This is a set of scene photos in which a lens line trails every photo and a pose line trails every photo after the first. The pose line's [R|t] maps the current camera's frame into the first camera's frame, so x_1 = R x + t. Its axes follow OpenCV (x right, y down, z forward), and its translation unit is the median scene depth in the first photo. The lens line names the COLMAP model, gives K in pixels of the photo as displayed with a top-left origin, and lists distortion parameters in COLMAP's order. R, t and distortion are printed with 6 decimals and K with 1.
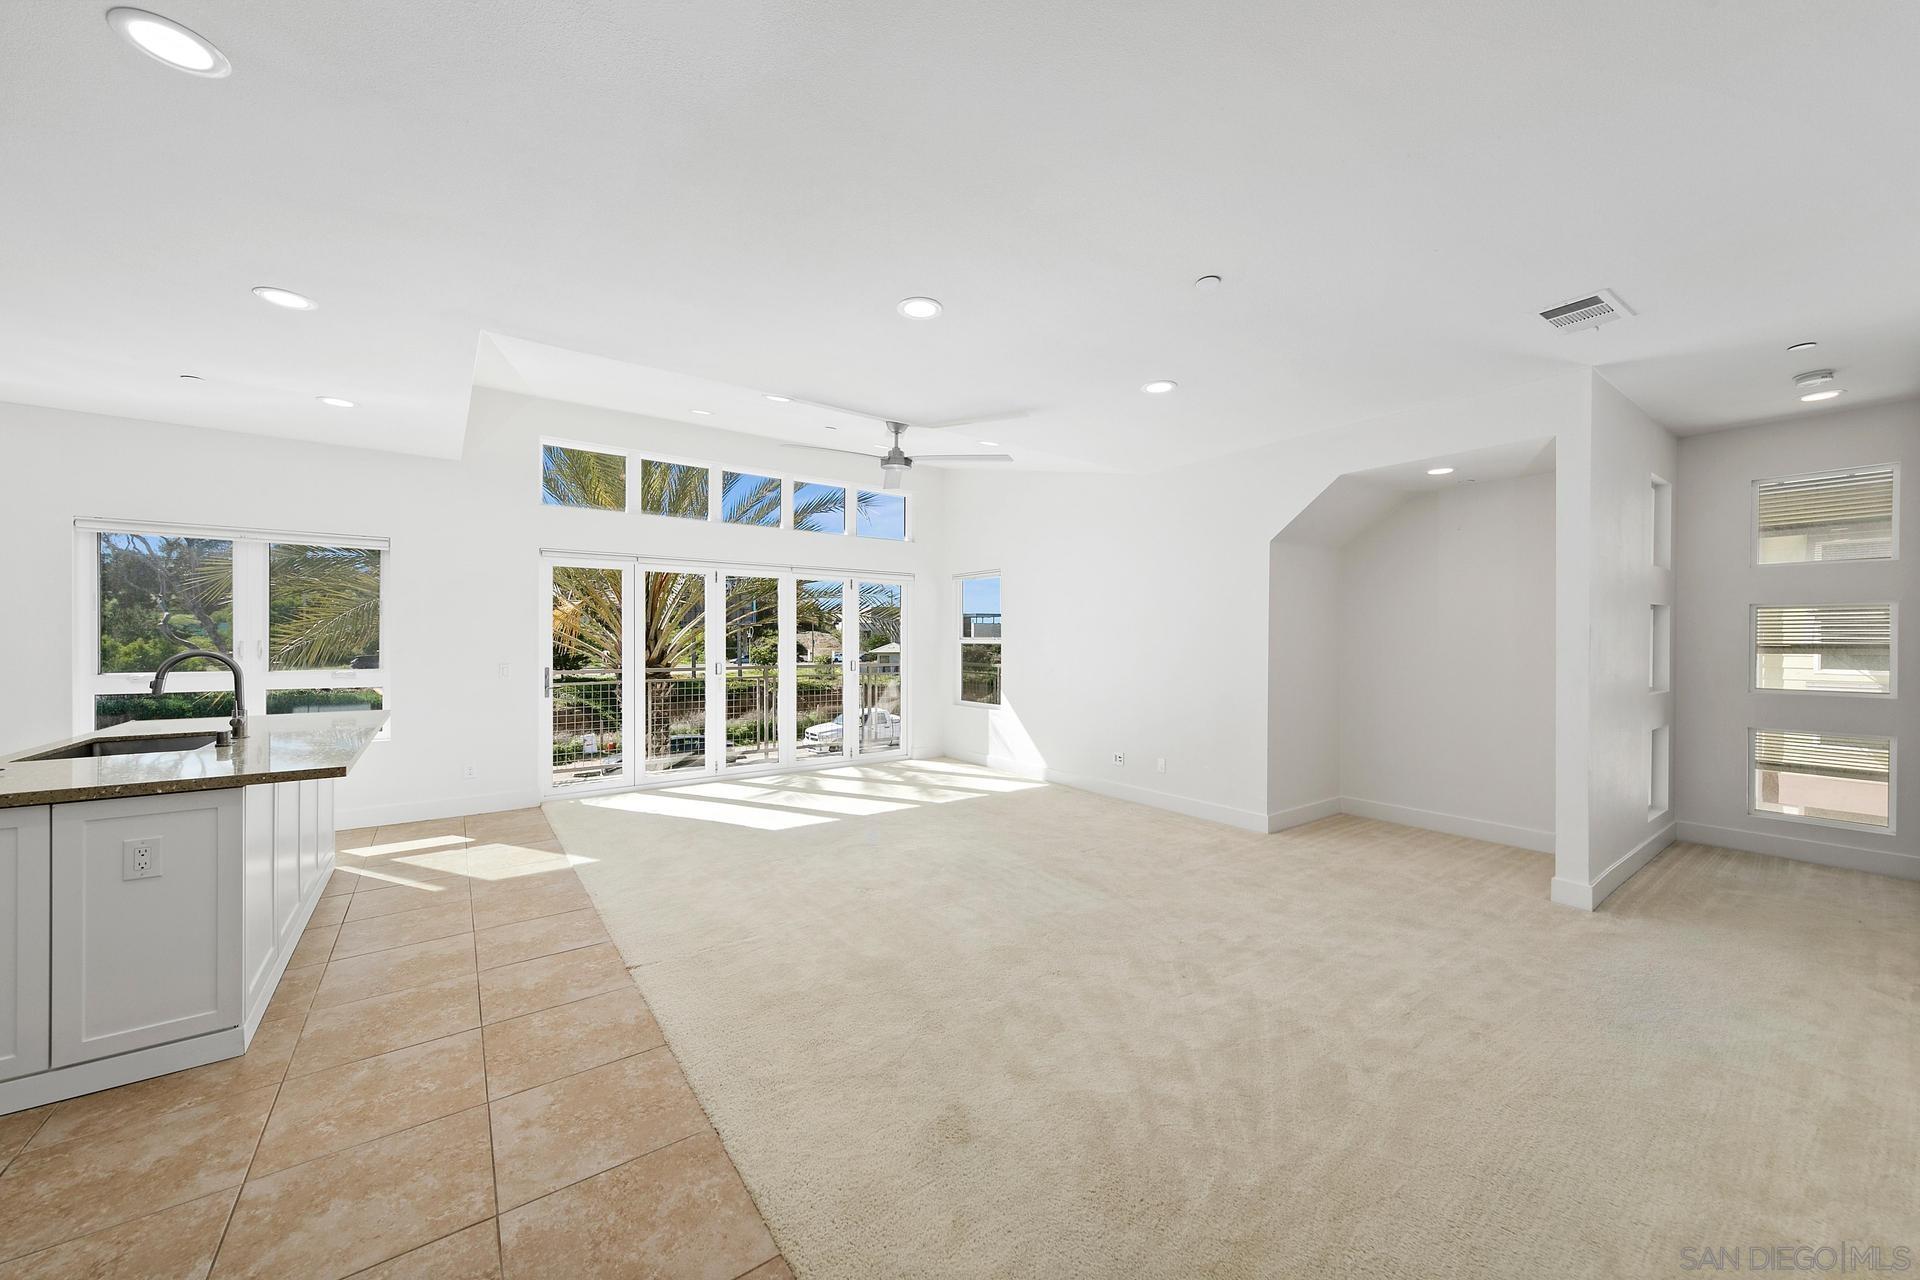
lens RADIAL K [[704.3, 0, 983.4], [0, 704.3, 645.7], [0, 0, 1]] dist [0.000180, 0.000166]
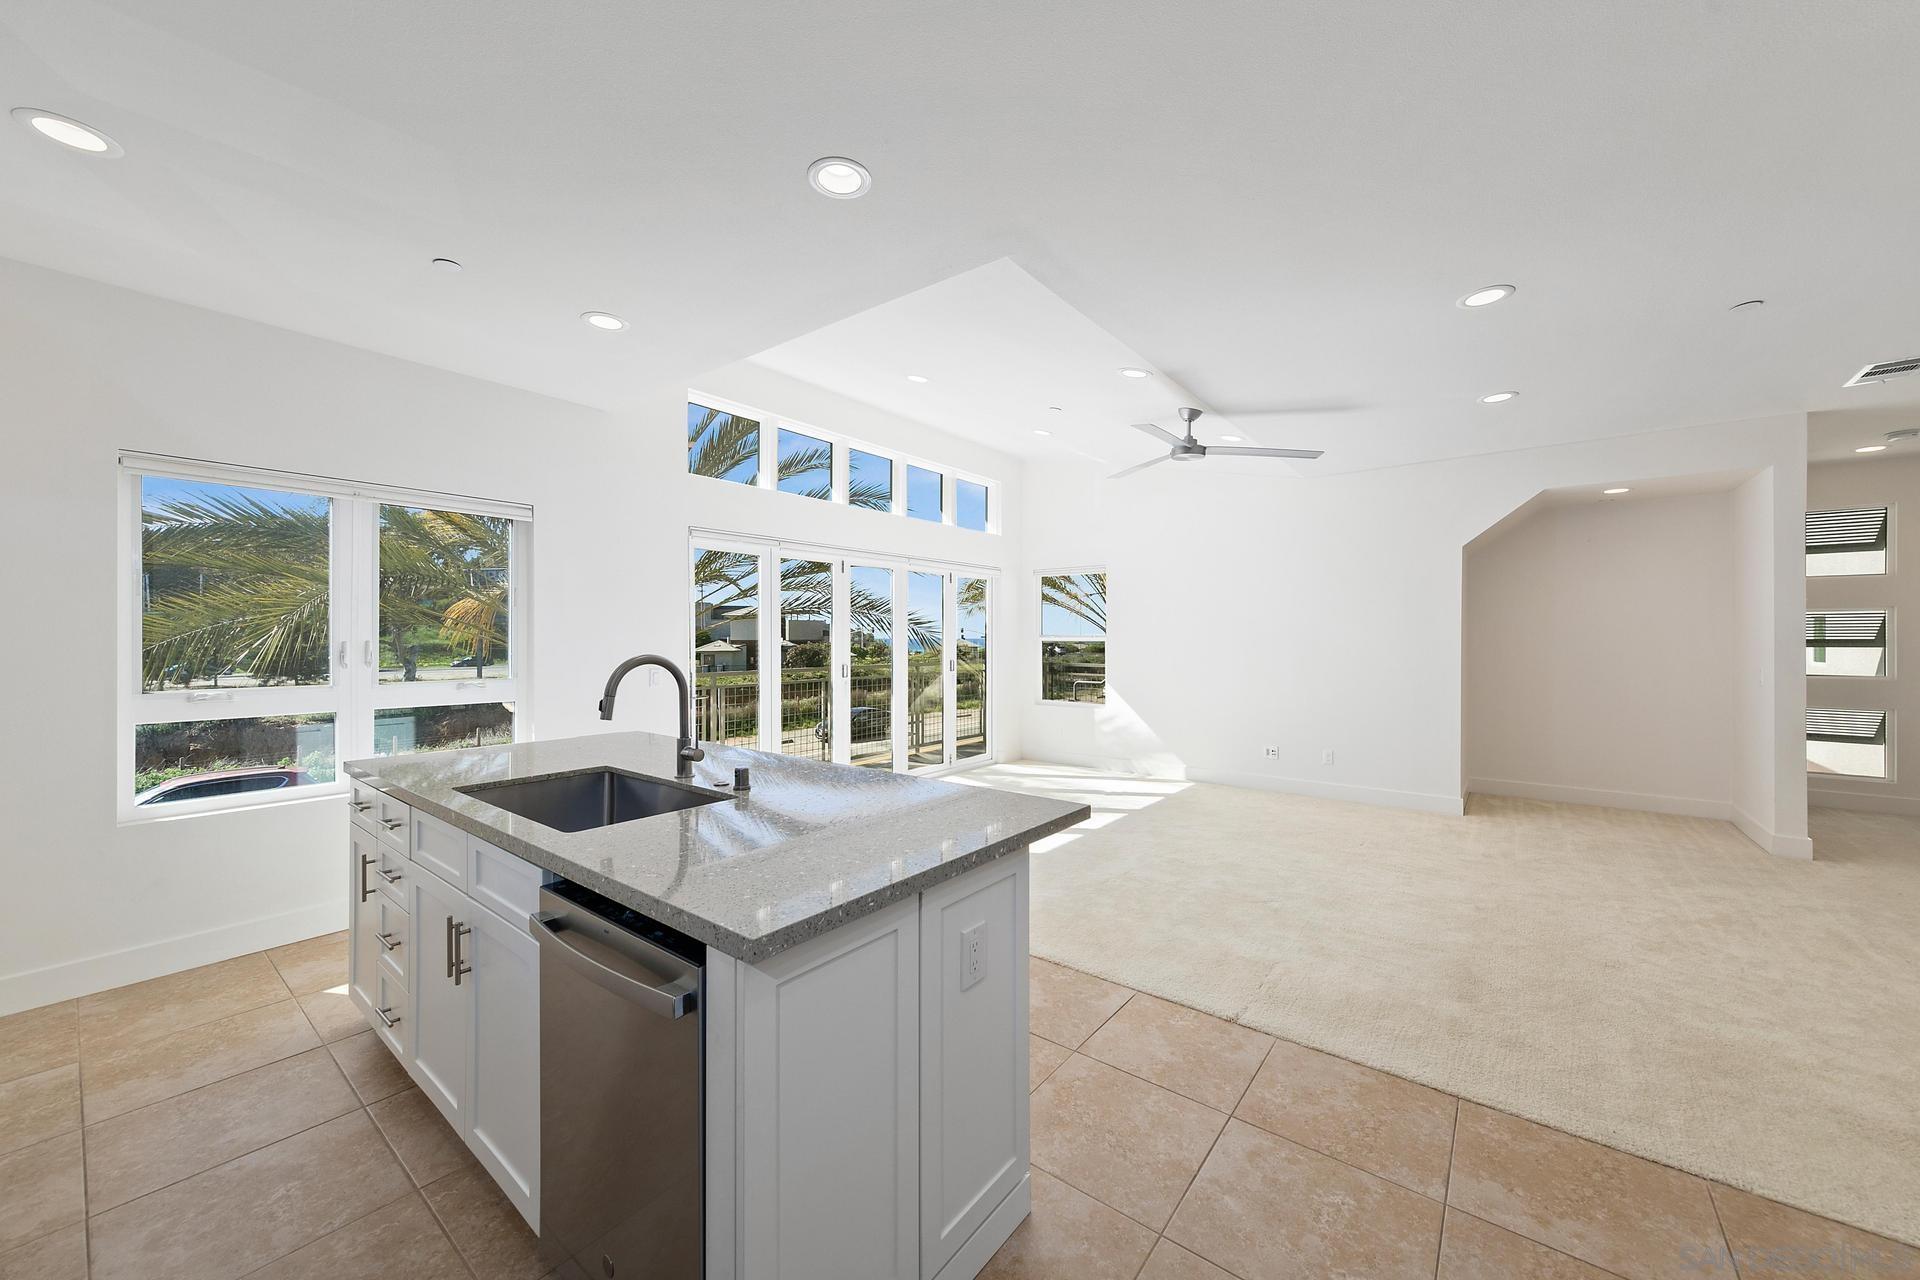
lens RADIAL K [[704.3, 0, 959.9], [0, 704.3, 638.1], [0, 0, 1]] dist [0.000180, 0.000166]
pose [[0.966087, -0.002193, 0.258208, -0.672826], [0.003943, 0.999973, -0.006259, -0.002273], [-0.258187, 0.007065, 0.966069, 0.162354]]
